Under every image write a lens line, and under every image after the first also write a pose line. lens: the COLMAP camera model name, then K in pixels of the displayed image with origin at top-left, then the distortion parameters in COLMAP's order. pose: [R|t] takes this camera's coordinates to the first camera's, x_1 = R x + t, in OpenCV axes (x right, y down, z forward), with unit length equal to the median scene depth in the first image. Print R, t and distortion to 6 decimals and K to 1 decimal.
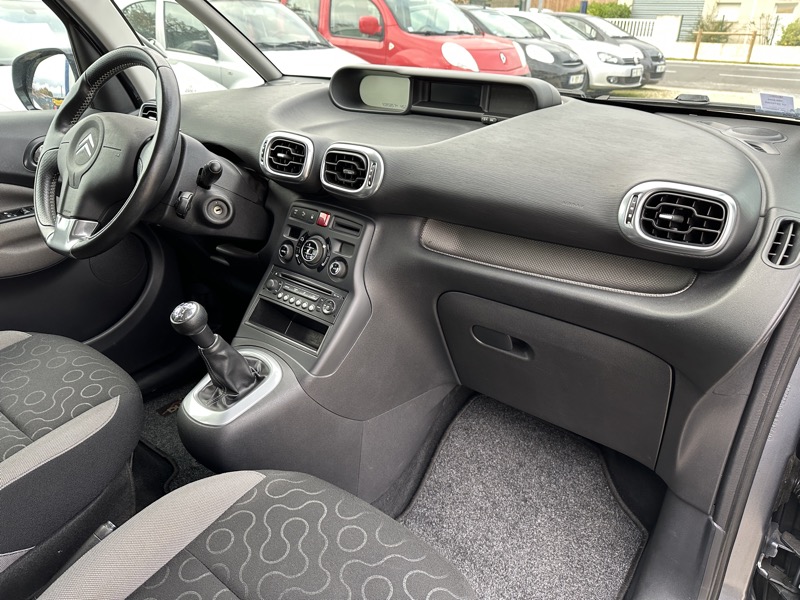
lens RADIAL K [[572.6, 0, 399.8], [0, 572.6, 303.7], [0, 0, 1]] dist [0.030390, -0.033169]
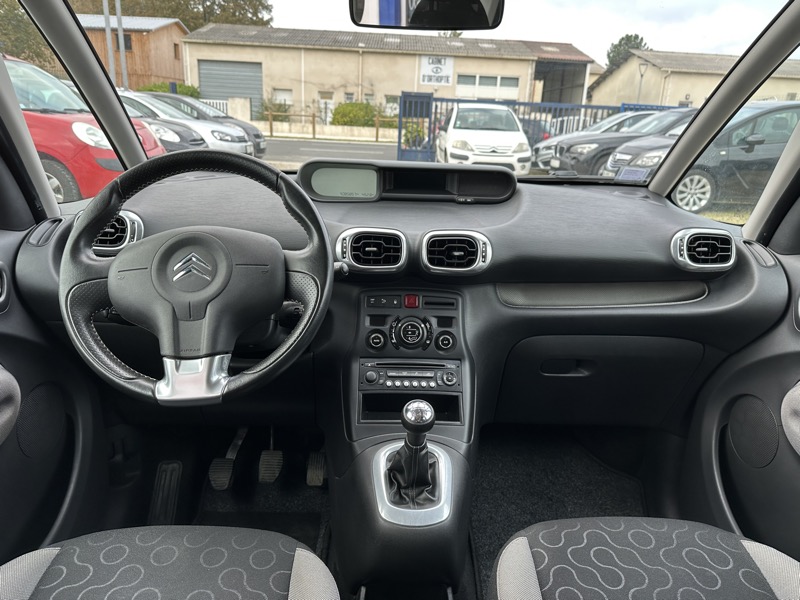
lens RADIAL K [[572.6, 0, 403.5], [0, 572.6, 304.4], [0, 0, 1]] dist [0.030390, -0.033169]
pose [[0.763101, -0.188255, 0.618253, -0.663133], [0.257376, 0.966025, -0.023527, -0.101058], [-0.592819, 0.177076, 0.785627, 0.147680]]
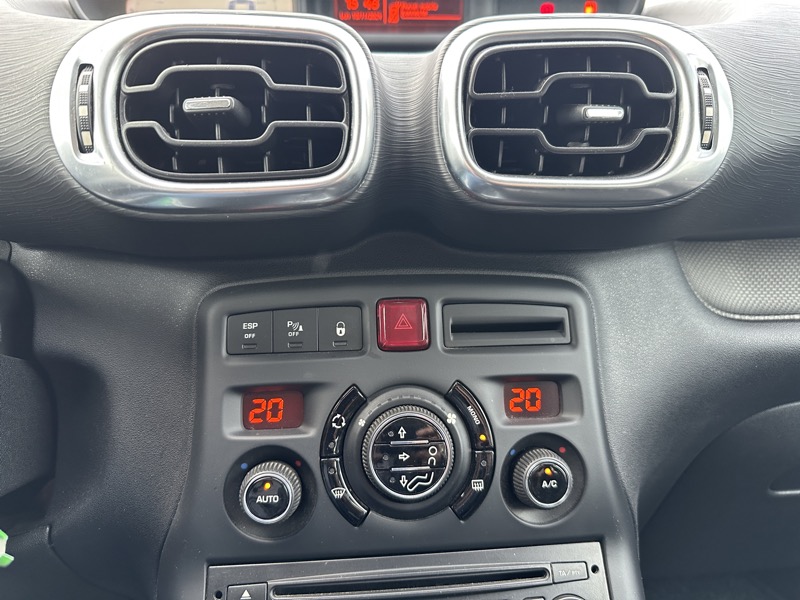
lens RADIAL K [[572.6, 0, 390.0], [0, 572.6, 297.7], [0, 0, 1]] dist [0.030390, -0.033169]
pose [[0.733564, -0.243825, 0.634376, -0.256622], [0.304828, 0.952311, 0.013534, -0.137694], [-0.607424, 0.183448, 0.772906, 0.653301]]
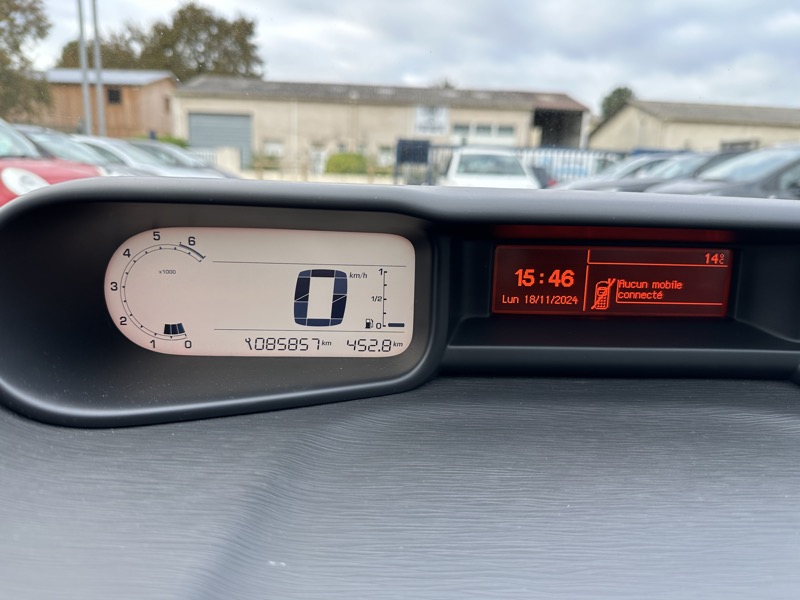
lens RADIAL K [[572.6, 0, 398.4], [0, 572.6, 295.4], [0, 0, 1]] dist [0.030390, -0.033169]
pose [[0.759759, -0.133996, 0.636247, -0.133952], [0.267201, 0.956433, -0.117643, -0.339893], [-0.592764, 0.259386, 0.762463, 0.826599]]
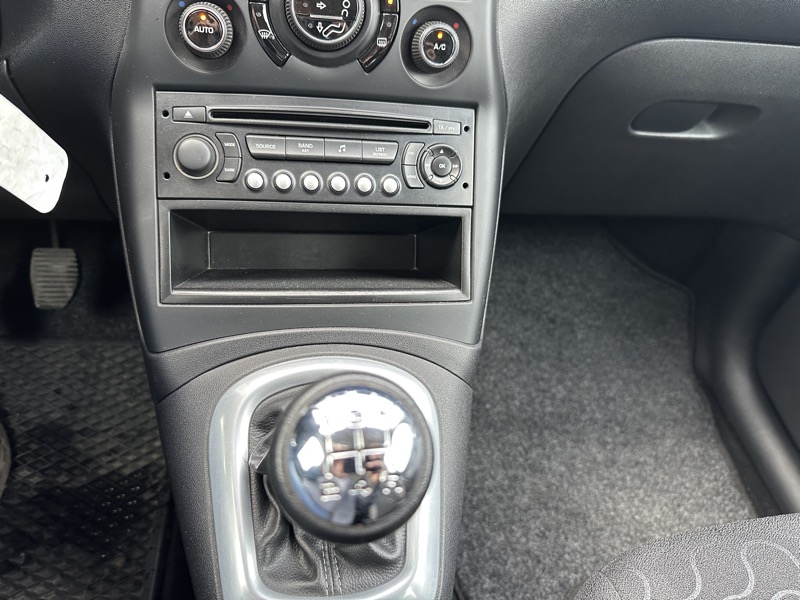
lens RADIAL K [[572.6, 0, 397.1], [0, 572.6, 295.7], [0, 0, 1]] dist [0.030390, -0.033169]
pose [[0.698423, -0.465153, 0.543910, -0.304376], [0.198453, 0.856055, 0.477269, -0.082292], [-0.687620, -0.225395, 0.690199, 0.601046]]
